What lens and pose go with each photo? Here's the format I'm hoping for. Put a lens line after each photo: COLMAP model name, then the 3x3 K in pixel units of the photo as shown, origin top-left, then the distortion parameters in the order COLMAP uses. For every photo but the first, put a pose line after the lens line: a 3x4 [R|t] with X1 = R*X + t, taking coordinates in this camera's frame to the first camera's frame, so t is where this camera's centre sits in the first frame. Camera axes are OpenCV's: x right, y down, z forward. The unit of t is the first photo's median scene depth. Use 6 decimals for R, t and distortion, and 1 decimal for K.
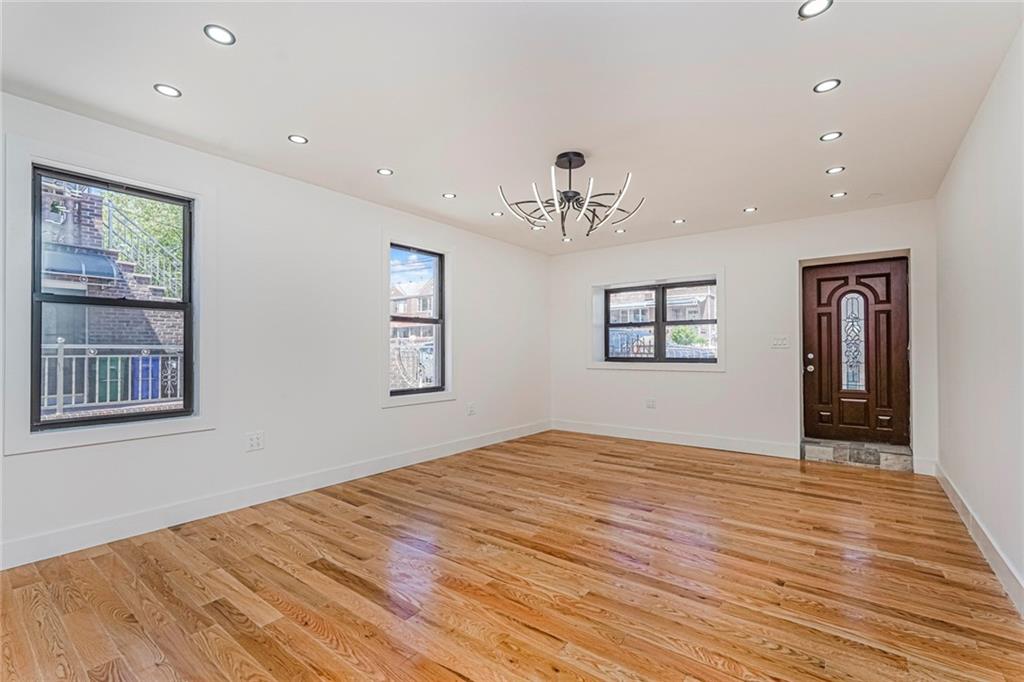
lens RADIAL K [[454.7, 0, 510.1], [0, 454.7, 344.1], [0, 0, 1]] dist [-0.000523, 0.006004]
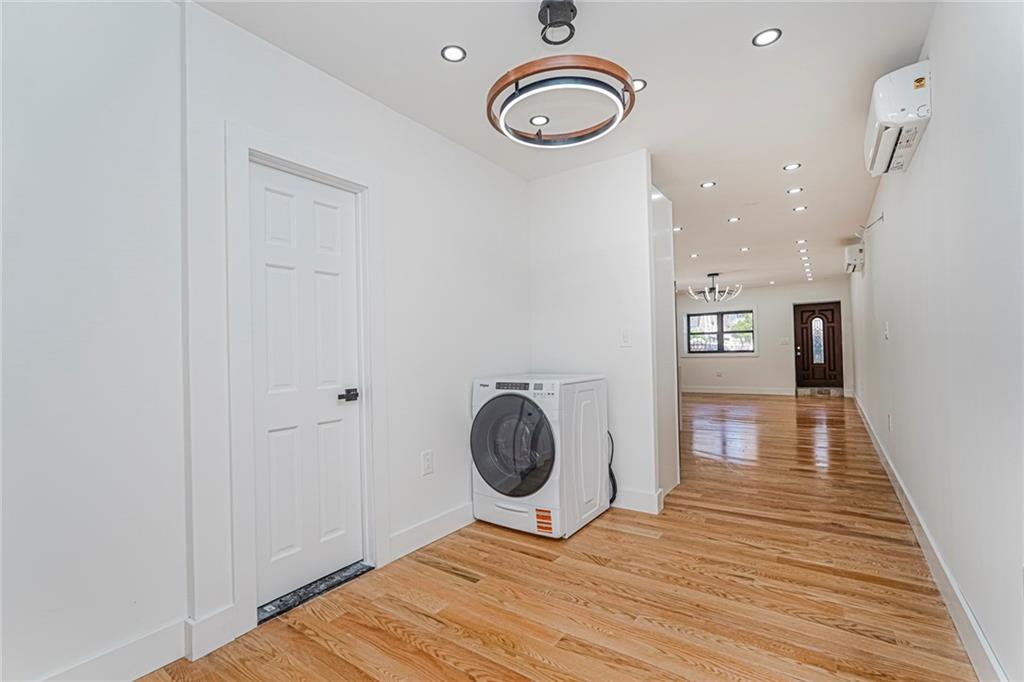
lens RADIAL K [[454.7, 0, 514.6], [0, 454.7, 345.1], [0, 0, 1]] dist [-0.000523, 0.006004]
pose [[0.997351, -0.027482, 0.067346, -0.788301], [0.026839, 0.999585, 0.010426, -0.043571], [-0.067605, -0.008591, 0.997675, -1.006246]]
